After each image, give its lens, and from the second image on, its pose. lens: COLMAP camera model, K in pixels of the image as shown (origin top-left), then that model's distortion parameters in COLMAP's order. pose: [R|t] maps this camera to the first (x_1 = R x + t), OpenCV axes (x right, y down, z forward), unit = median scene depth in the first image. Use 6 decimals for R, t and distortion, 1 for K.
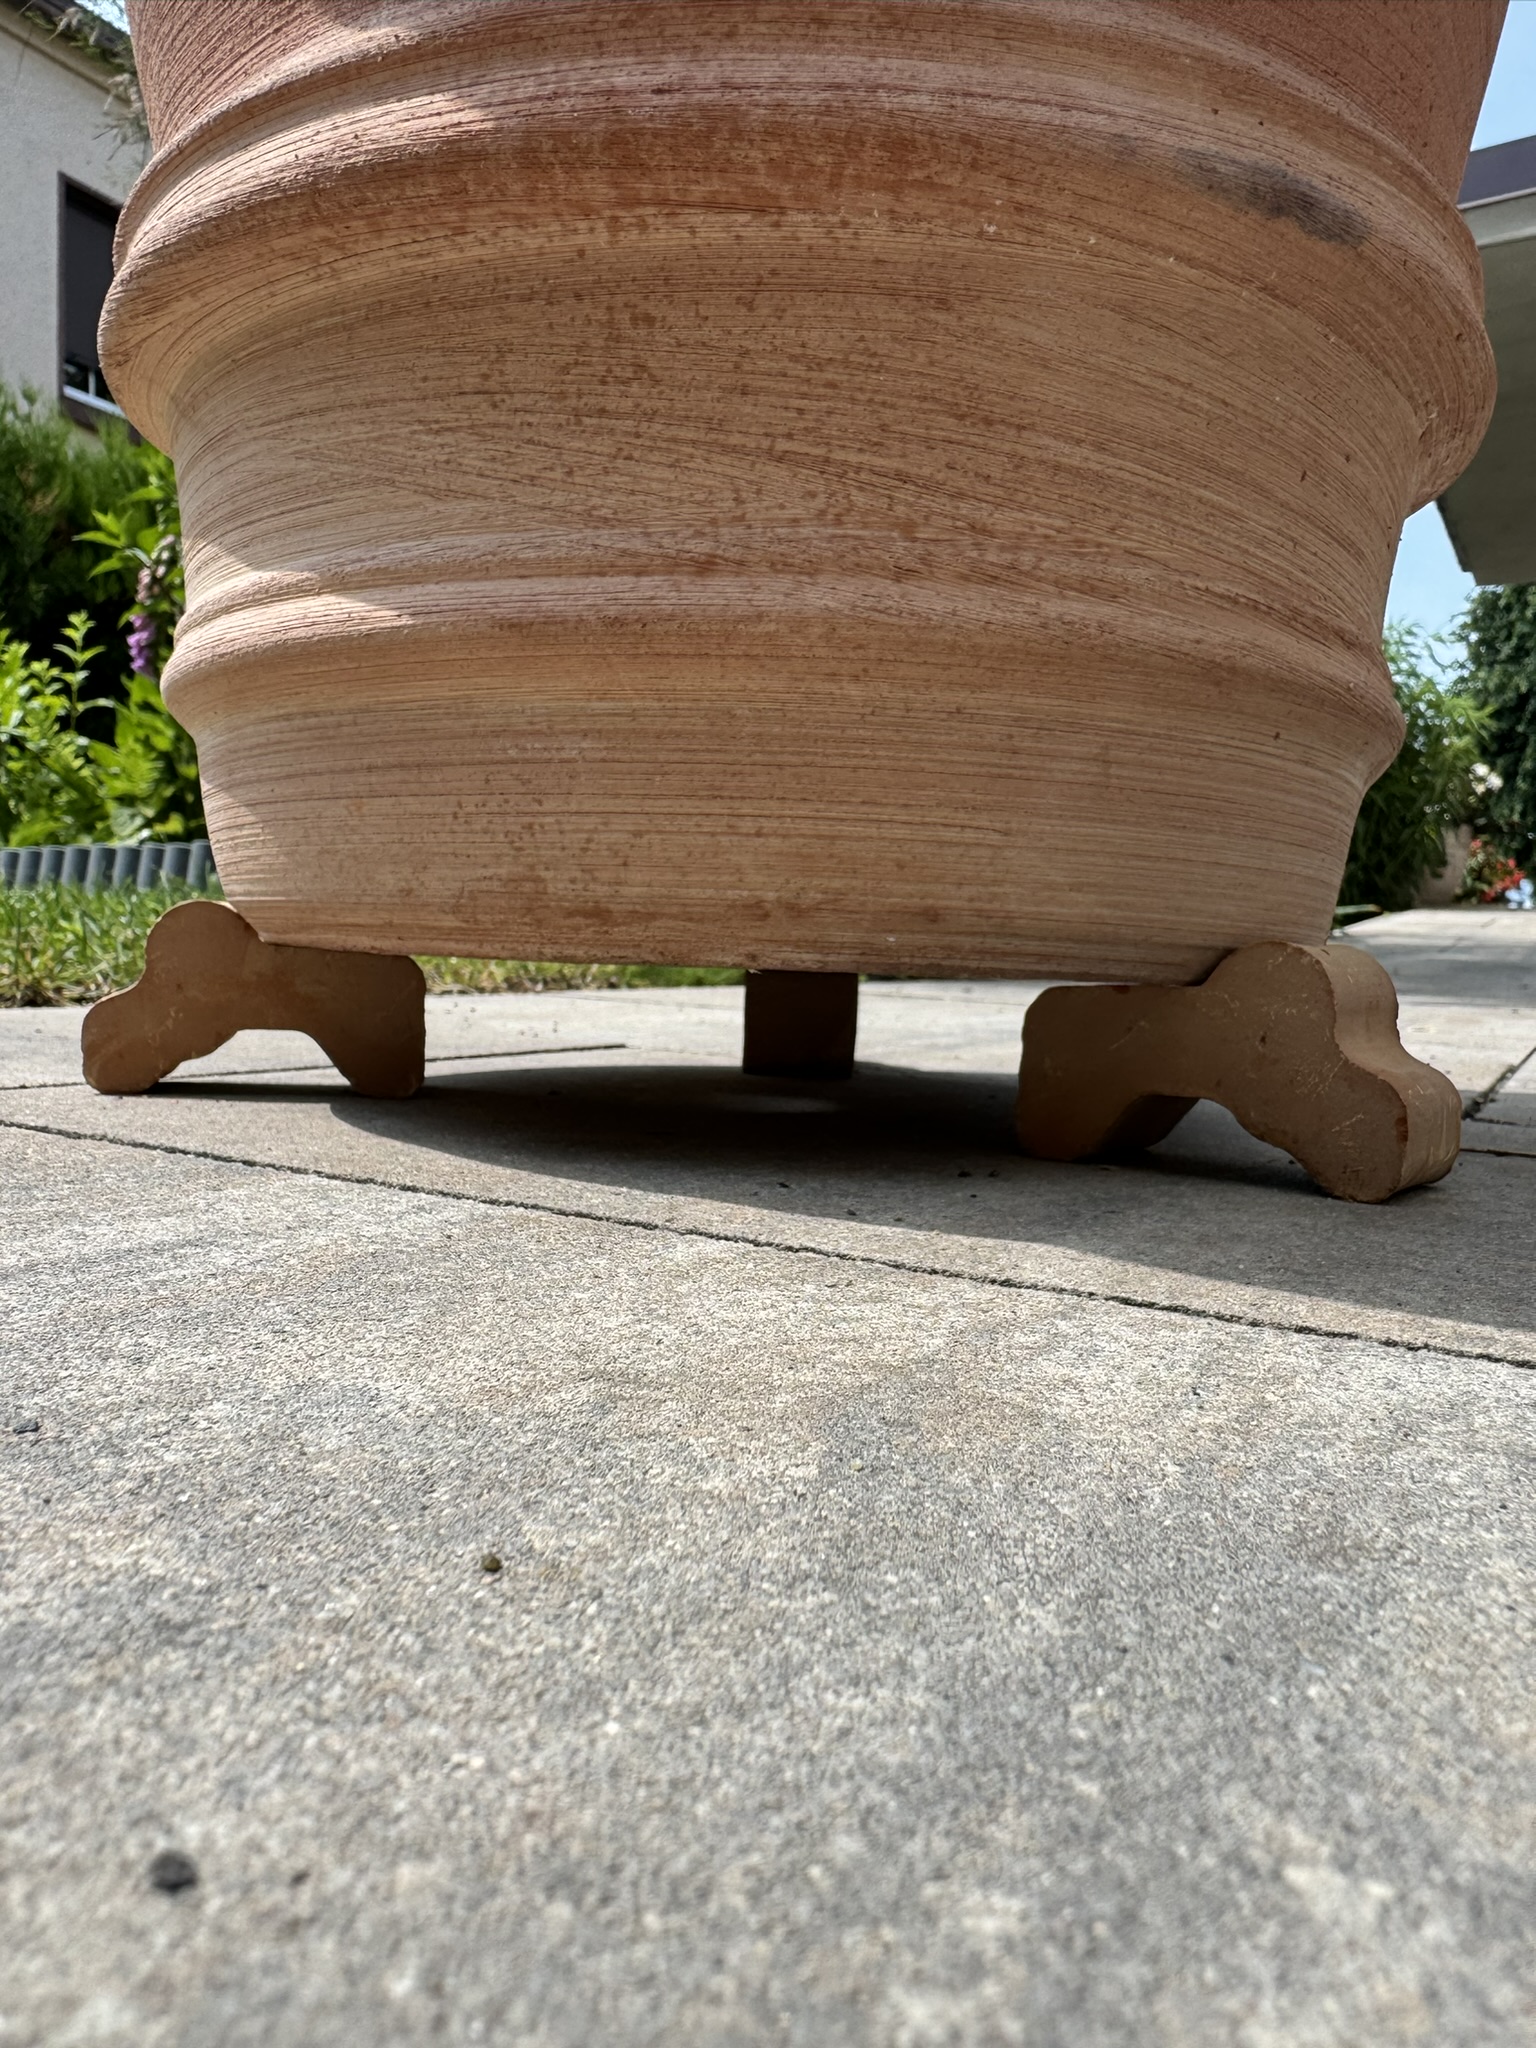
lens RADIAL K [[1465.9, 0, 765.4], [0, 1465.9, 1106.3], [0, 0, 1]] dist [0.005287, 0.001726]
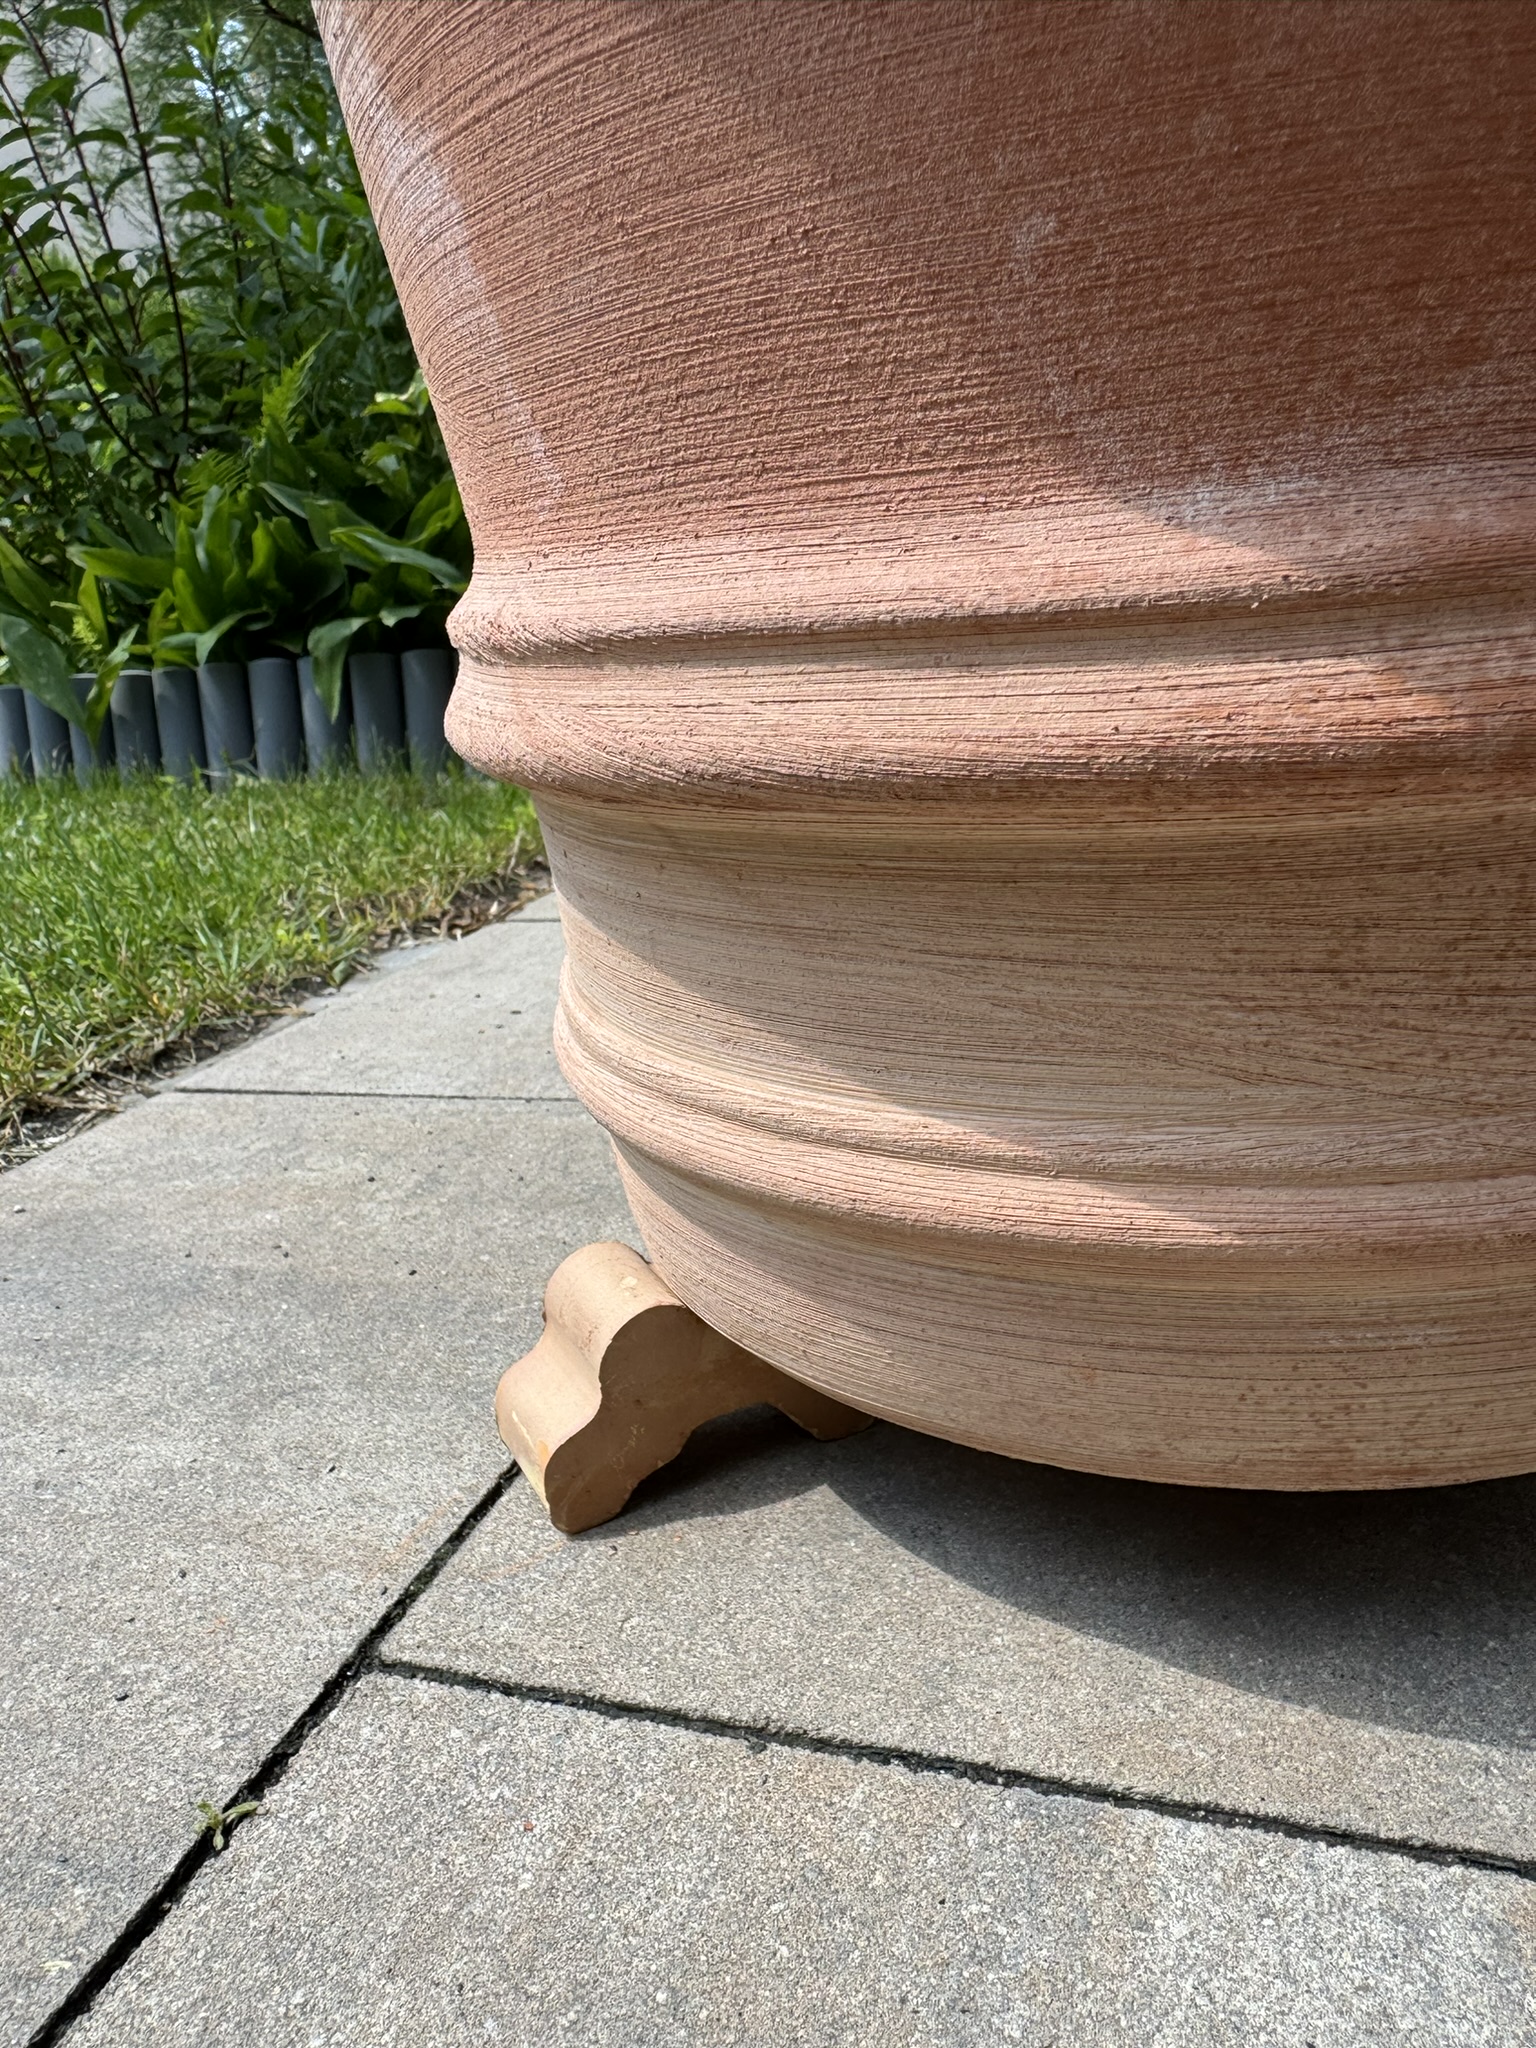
lens RADIAL K [[1465.9, 0, 765.4], [0, 1465.9, 1106.3], [0, 0, 1]] dist [0.005287, 0.001726]
pose [[0.969339, -0.192415, 0.152837, -0.605274], [0.150396, 0.956430, 0.250244, -0.644215], [-0.194328, -0.219586, 0.956043, 0.285319]]
